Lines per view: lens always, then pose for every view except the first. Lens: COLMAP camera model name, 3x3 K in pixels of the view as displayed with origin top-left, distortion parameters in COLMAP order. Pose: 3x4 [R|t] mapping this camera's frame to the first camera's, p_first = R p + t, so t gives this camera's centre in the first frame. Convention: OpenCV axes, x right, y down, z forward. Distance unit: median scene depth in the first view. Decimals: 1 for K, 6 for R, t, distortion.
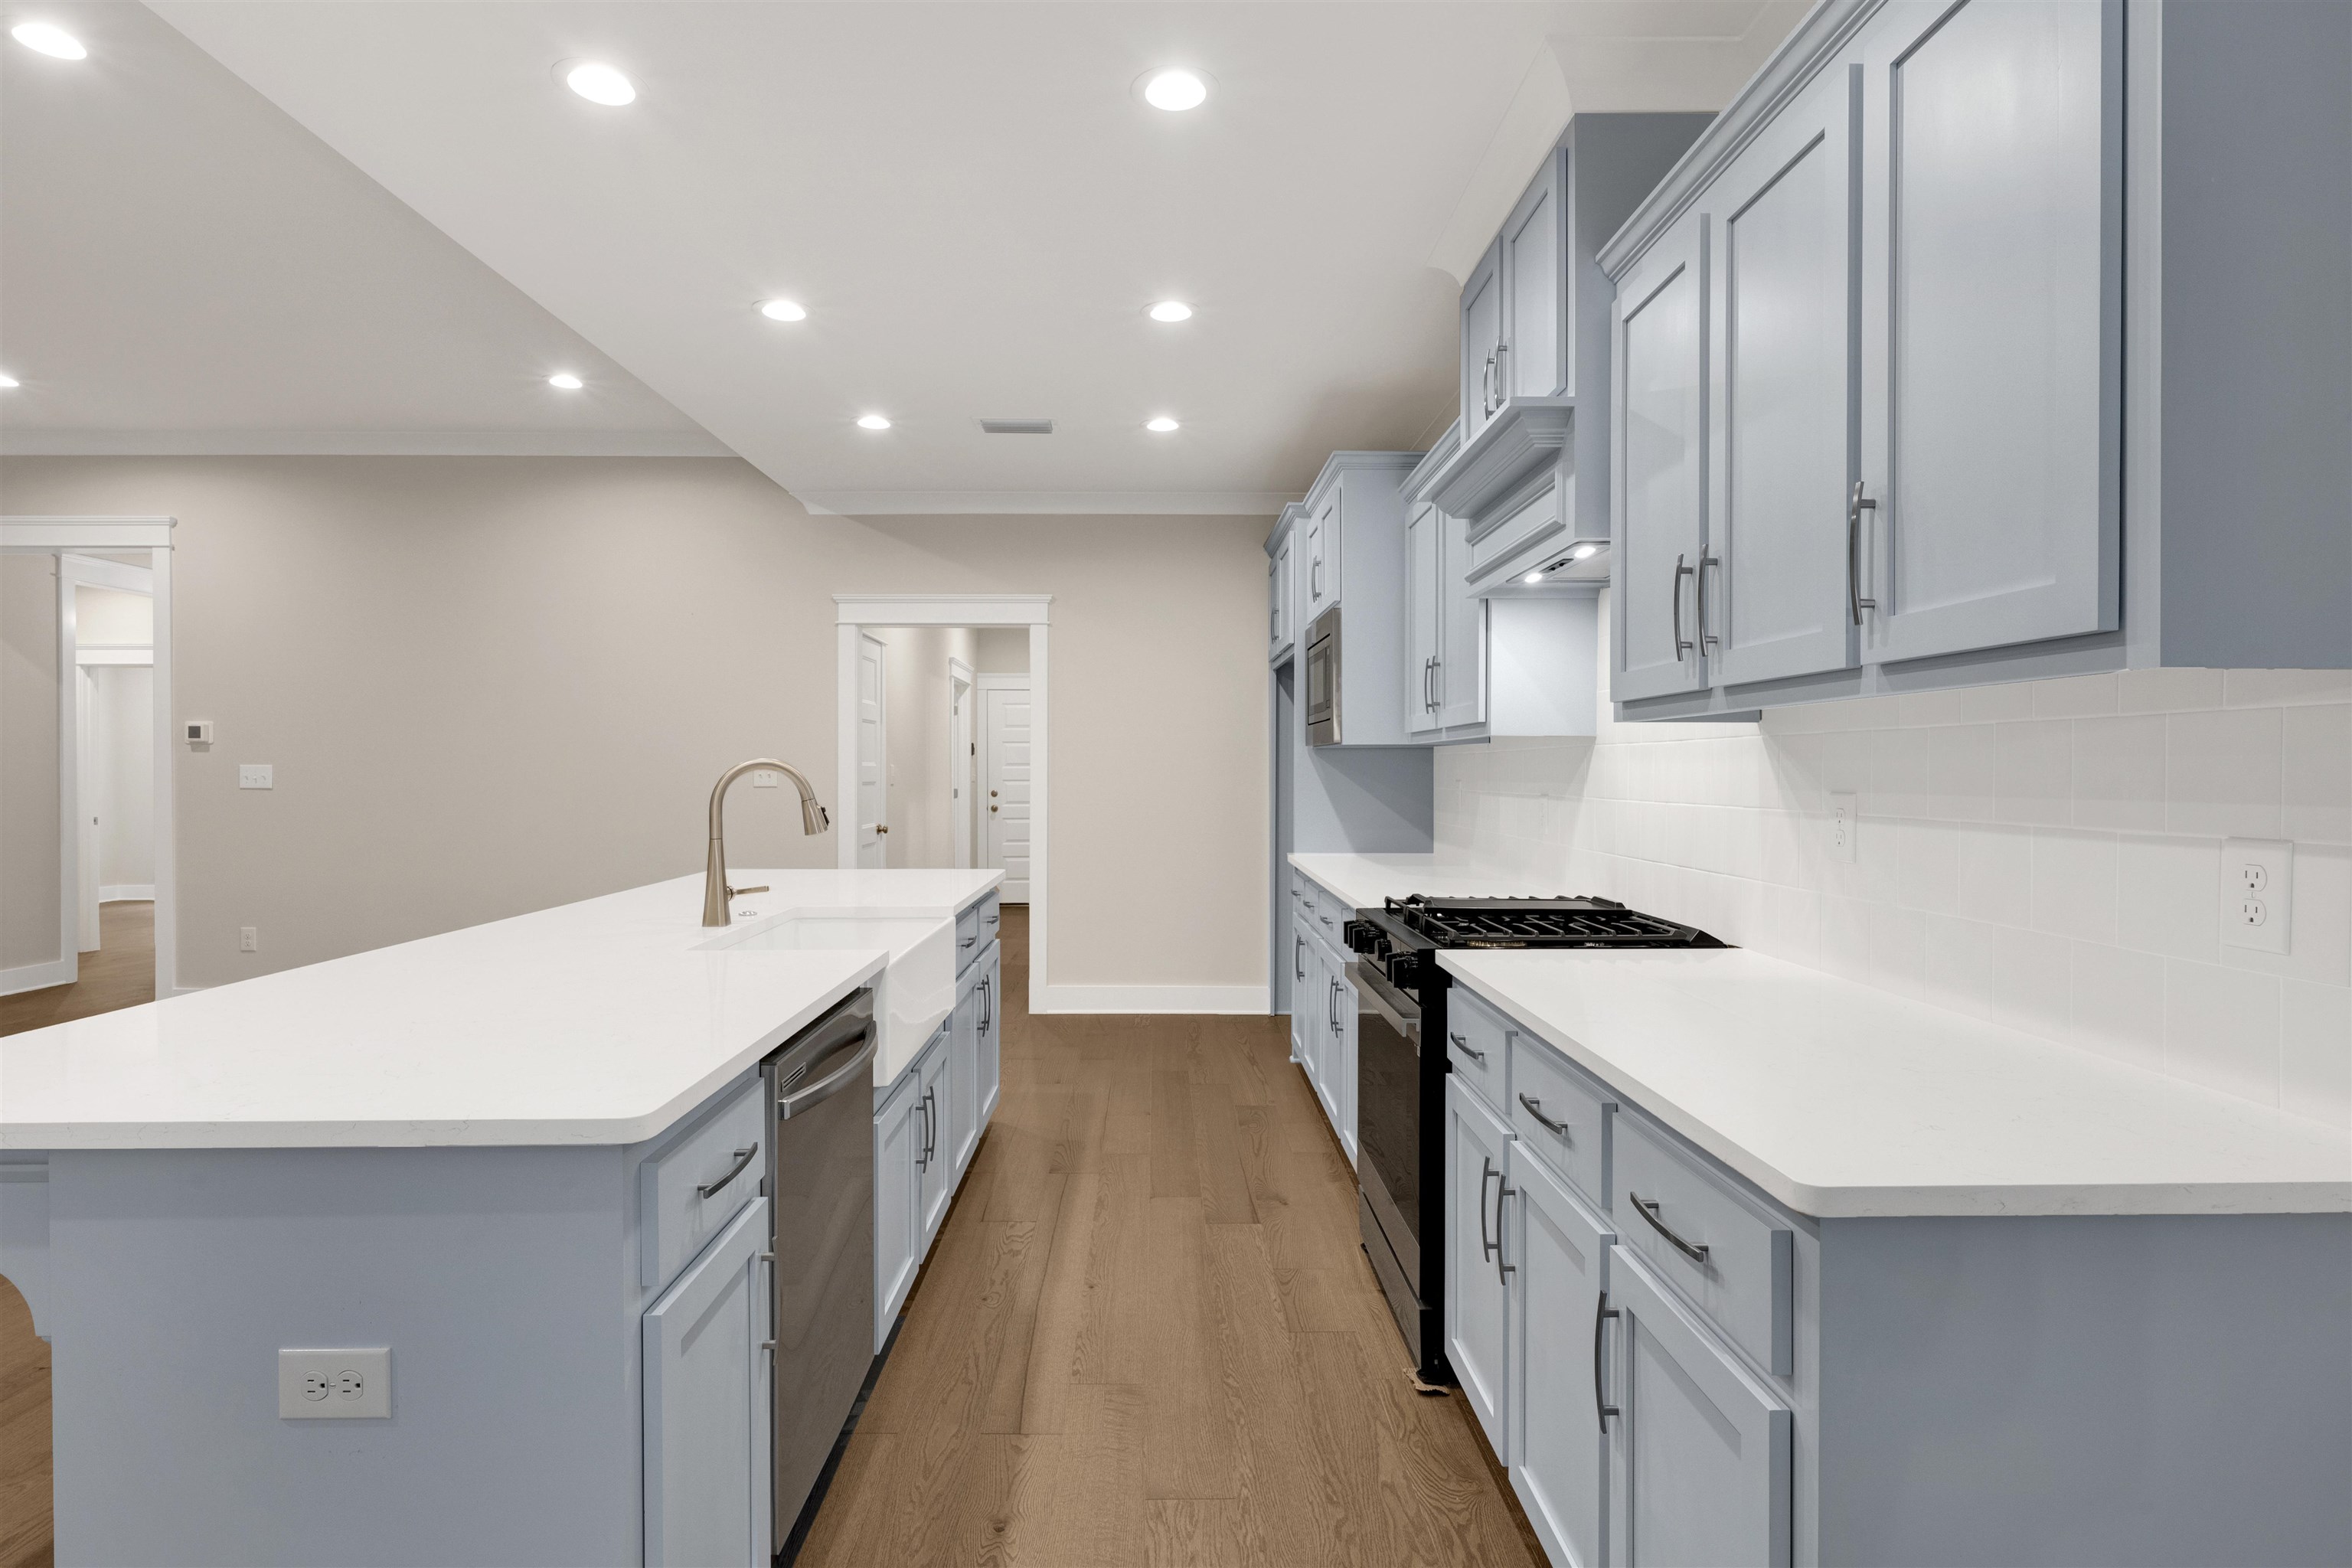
lens RADIAL K [[1173.0, 0, 1182.1], [0, 1173.0, 768.6], [0, 0, 1]] dist [-0.018194, 0.000640]
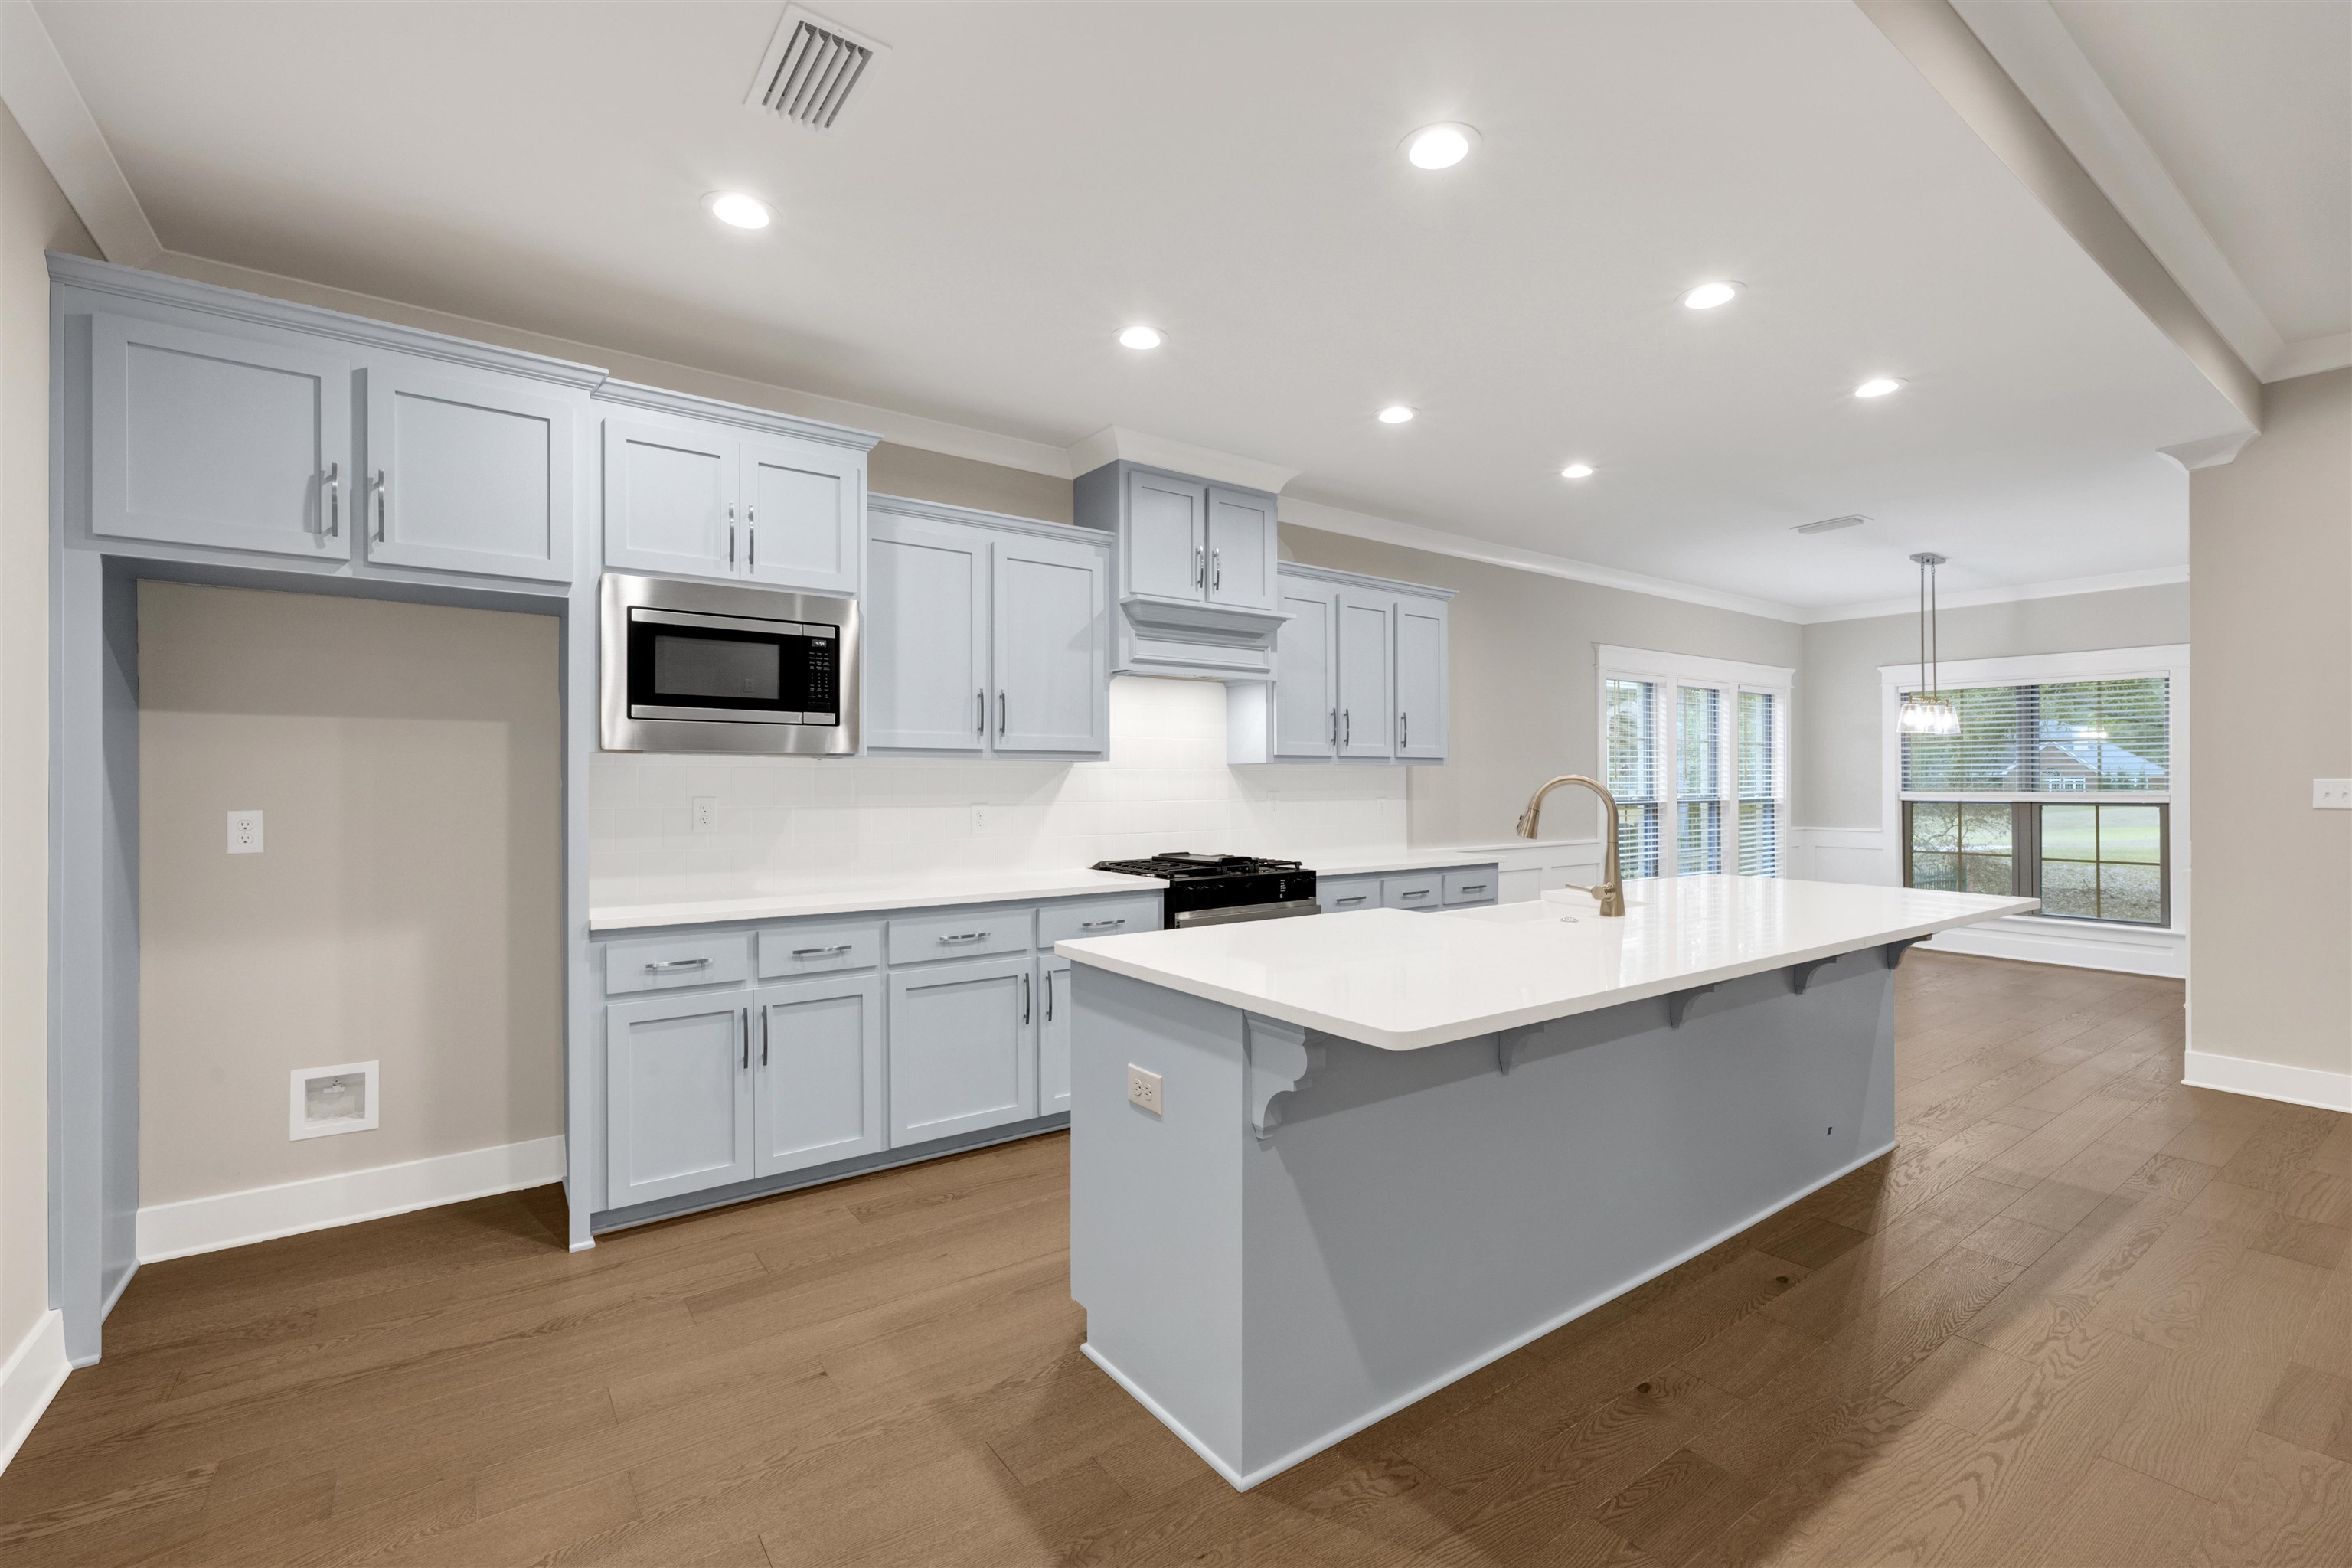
lens RADIAL K [[1021.7, 0, 1186.5], [0, 1021.7, 783.0], [0, 0, 1]] dist [-0.002937, 0.000708]
pose [[-0.577056, -0.002455, 0.816701, -0.456365], [0.000108, 0.999995, 0.003082, -0.001830], [-0.816704, 0.001867, -0.577053, 0.892858]]
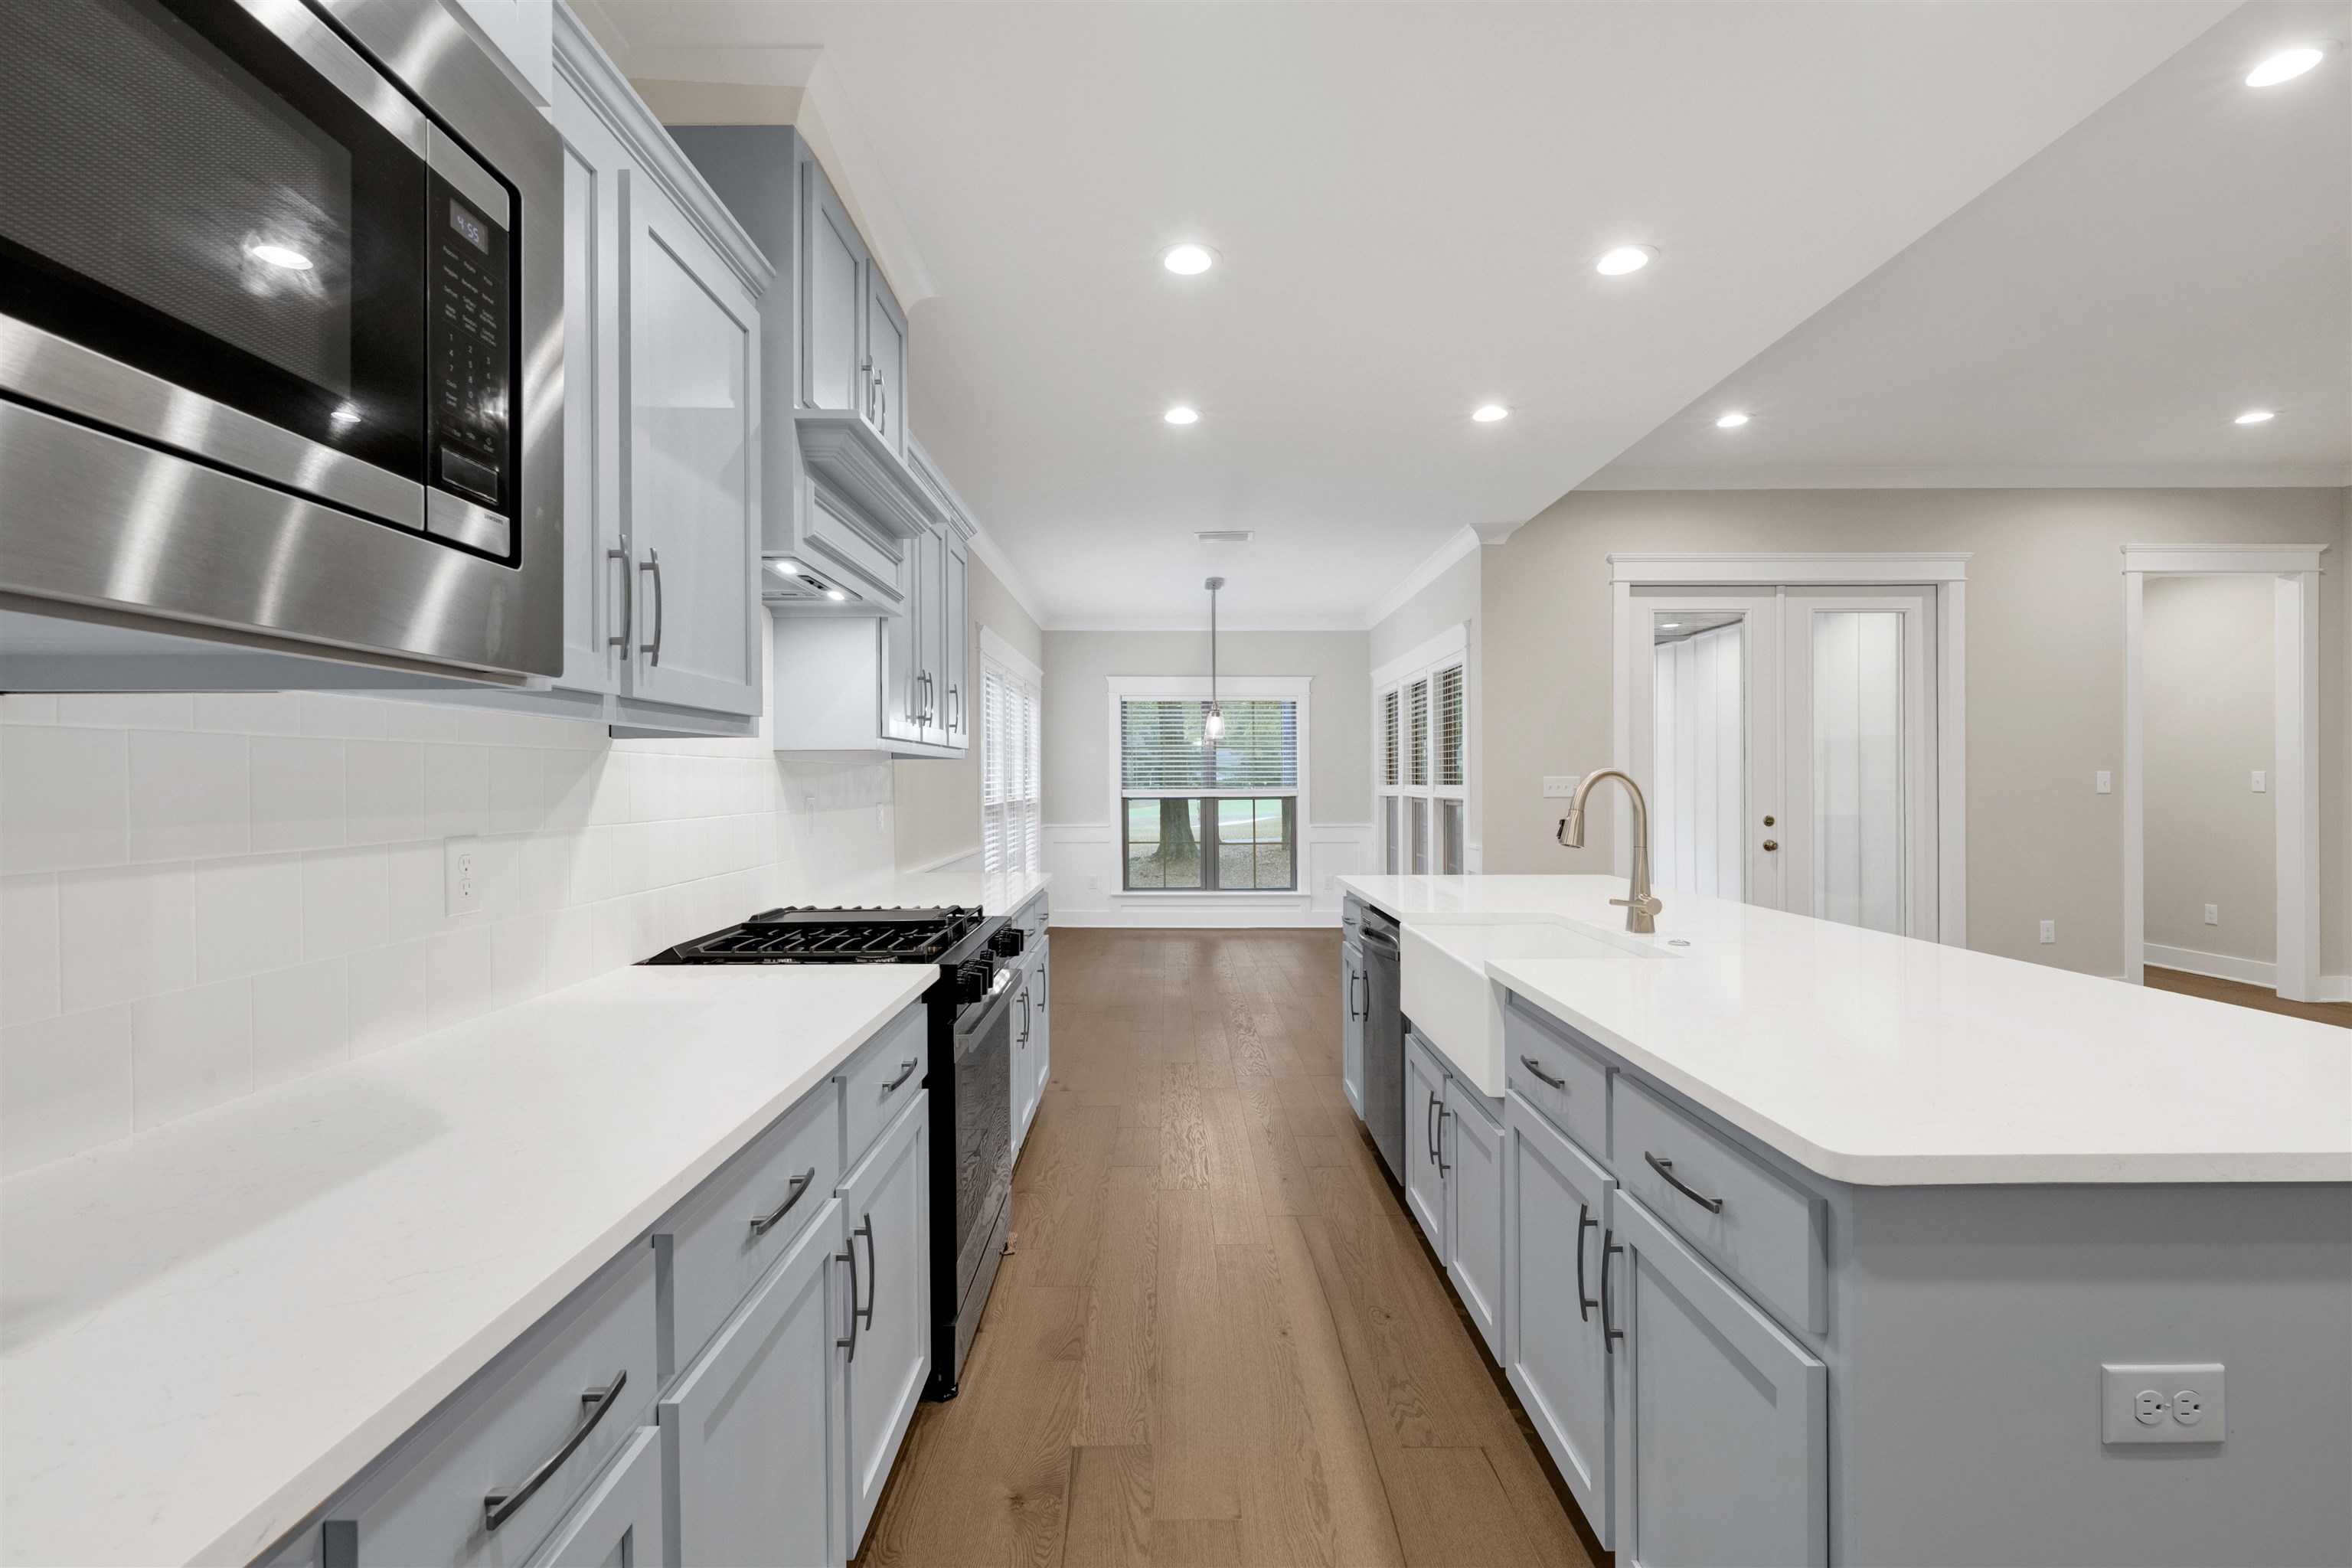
lens RADIAL K [[1021.7, 0, 1162.8], [0, 1021.7, 797.2], [0, 0, 1]] dist [-0.002937, 0.000708]
pose [[-0.999583, 0.005000, 0.028443, -0.002811], [0.005478, 0.999845, 0.016728, -0.000033], [-0.028355, 0.016877, -0.999455, 0.873956]]
